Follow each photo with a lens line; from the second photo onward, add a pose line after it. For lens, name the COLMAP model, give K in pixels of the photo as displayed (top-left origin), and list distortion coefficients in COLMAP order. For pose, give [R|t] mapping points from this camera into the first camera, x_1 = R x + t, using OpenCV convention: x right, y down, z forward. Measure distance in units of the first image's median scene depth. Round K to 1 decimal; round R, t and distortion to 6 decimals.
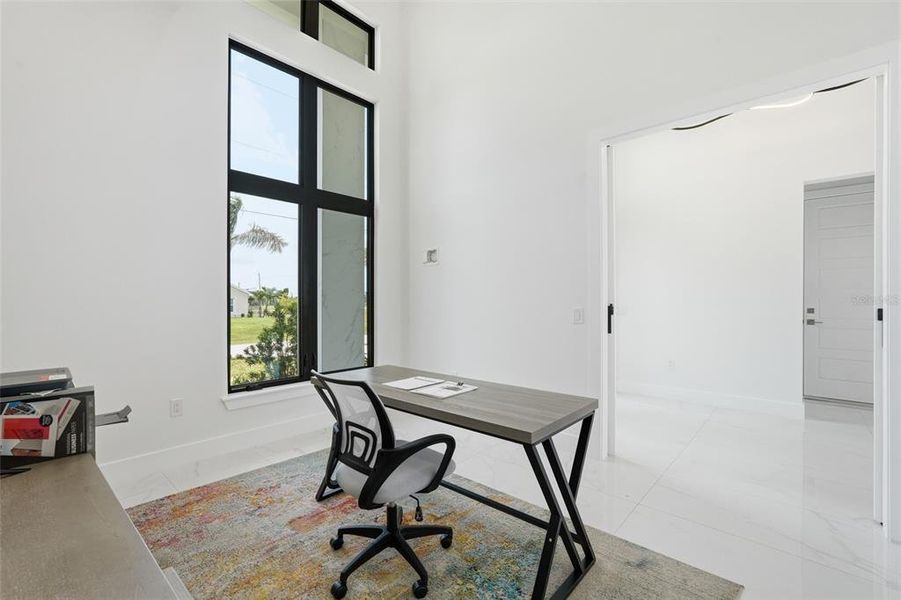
lens RADIAL K [[395.6, 0, 450.5], [0, 395.6, 300.0], [0, 0, 1]] dist [-0.002161, 0.000393]
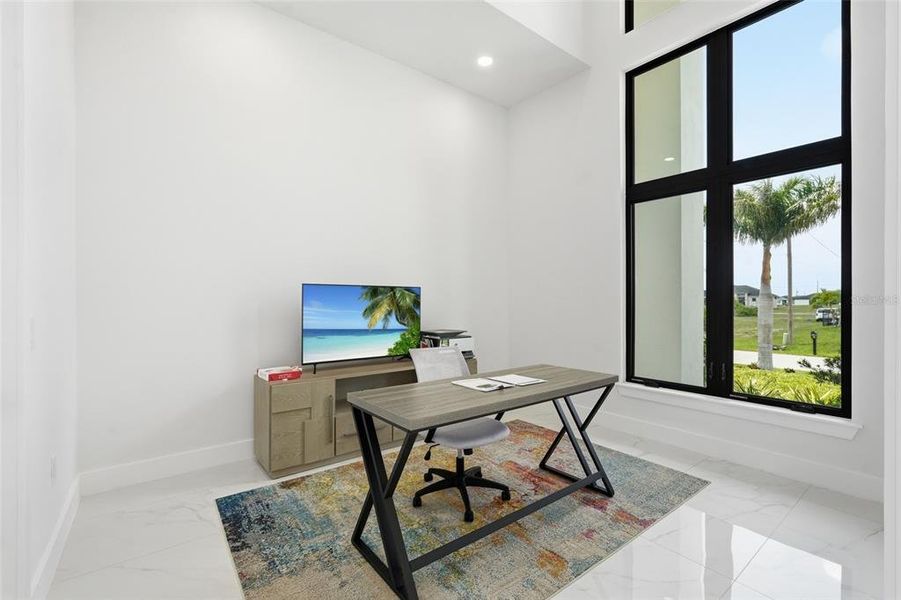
lens RADIAL K [[395.6, 0, 450.5], [0, 395.6, 300.0], [0, 0, 1]] dist [-0.002161, 0.000393]
pose [[-0.171176, -0.001056, -0.985240, 0.643137], [0.004121, 0.999990, -0.001788, -0.001075], [0.985232, -0.004367, -0.171170, 0.667619]]
